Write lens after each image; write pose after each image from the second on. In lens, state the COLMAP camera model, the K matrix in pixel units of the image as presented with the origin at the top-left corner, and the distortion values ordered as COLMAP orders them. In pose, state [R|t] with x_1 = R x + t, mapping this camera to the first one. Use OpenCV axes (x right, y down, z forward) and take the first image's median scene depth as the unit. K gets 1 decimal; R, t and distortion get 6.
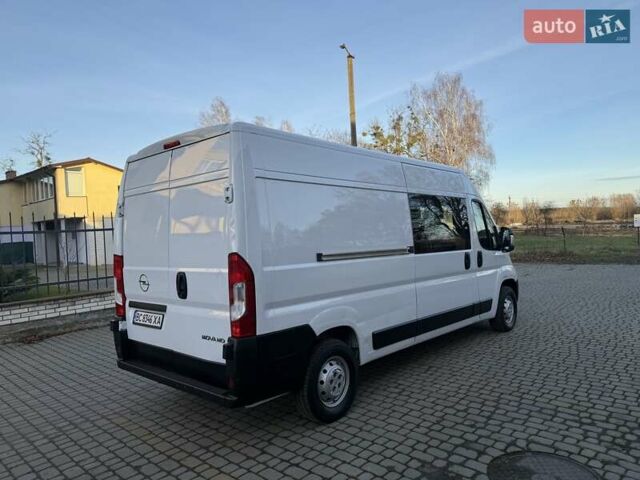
lens RADIAL K [[451.8, 0, 319.6], [0, 451.8, 239.5], [0, 0, 1]] dist [0.026667, -0.029203]
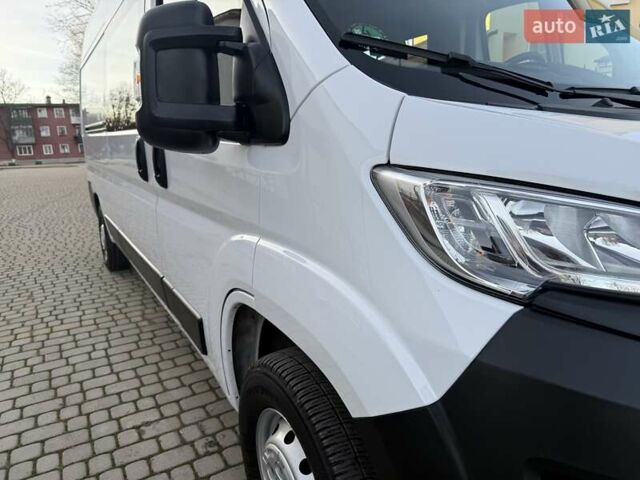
lens RADIAL K [[445.4, 0, 315.9], [0, 445.4, 243.6], [0, 0, 1]] dist [0.061304, -0.031537]
pose [[-0.255818, 0.266468, -0.929275, 0.988477], [0.024030, 0.962717, 0.269442, 0.030167], [0.966426, 0.046598, -0.252684, 1.887466]]
